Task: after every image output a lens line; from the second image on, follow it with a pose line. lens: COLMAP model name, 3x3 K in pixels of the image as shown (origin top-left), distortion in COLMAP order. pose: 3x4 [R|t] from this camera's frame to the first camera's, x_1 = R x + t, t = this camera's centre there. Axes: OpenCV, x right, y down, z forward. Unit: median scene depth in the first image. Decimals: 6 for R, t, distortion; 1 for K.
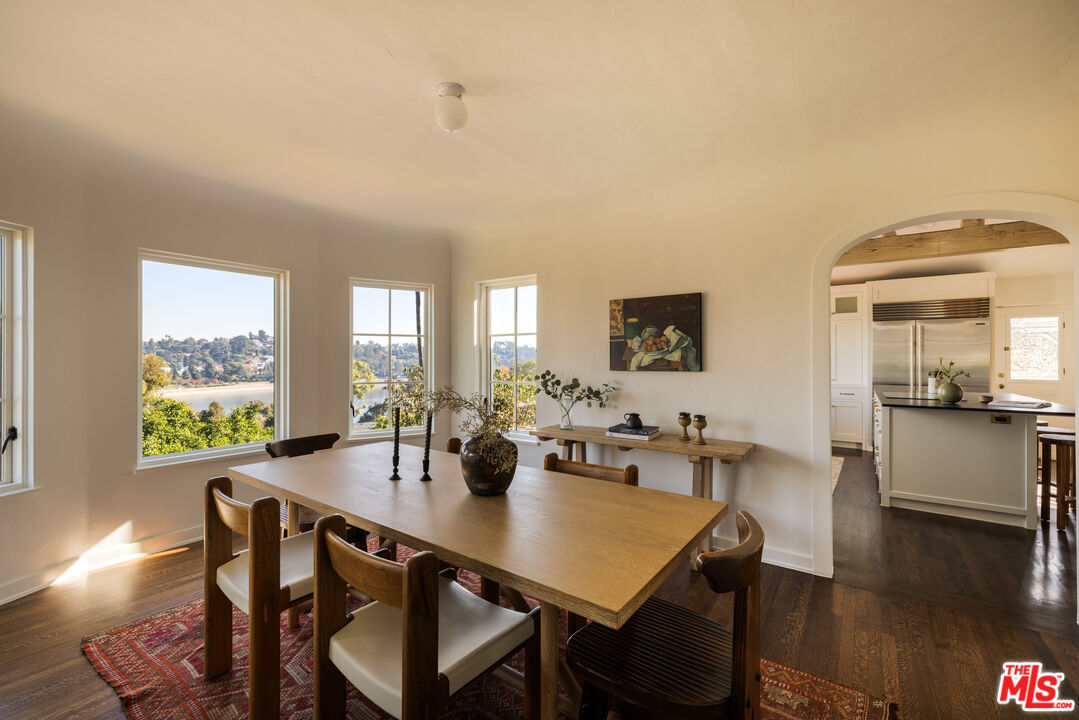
lens RADIAL K [[465.7, 0, 539.2], [0, 465.7, 355.9], [0, 0, 1]] dist [0.011902, -0.000594]
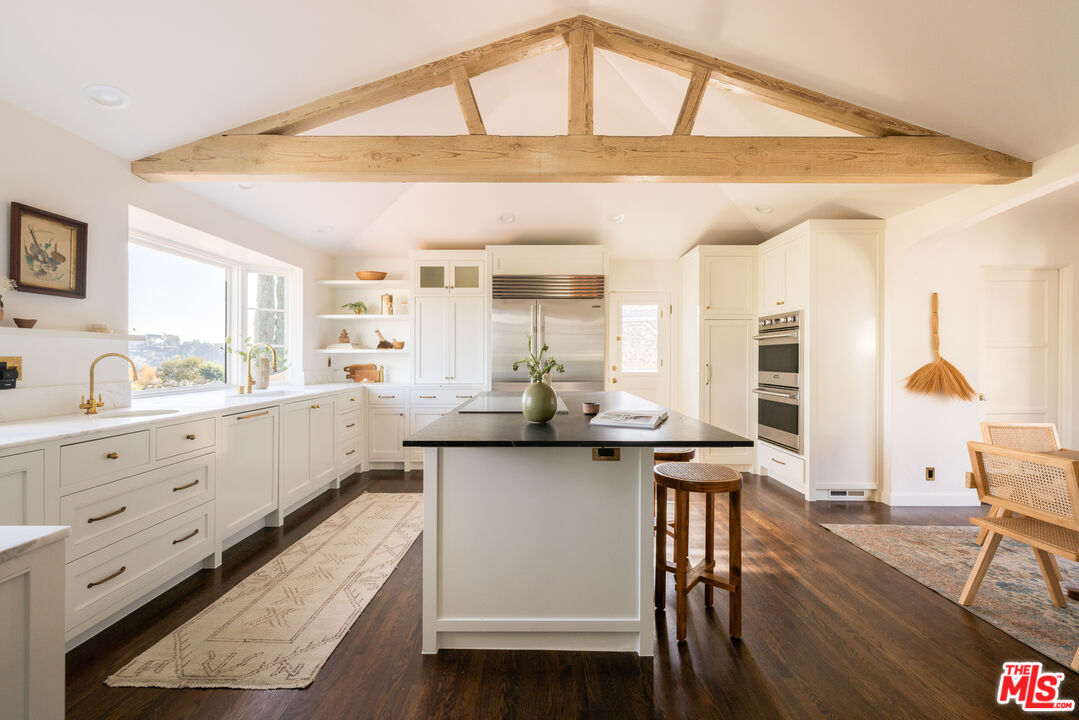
lens RADIAL K [[465.7, 0, 542.5], [0, 465.7, 356.0], [0, 0, 1]] dist [0.011902, -0.000594]
pose [[0.815954, 0.000591, 0.578117, 0.384852], [-0.003650, 0.999985, 0.004130, 0.016122], [-0.578105, -0.005480, 0.815944, 0.382960]]
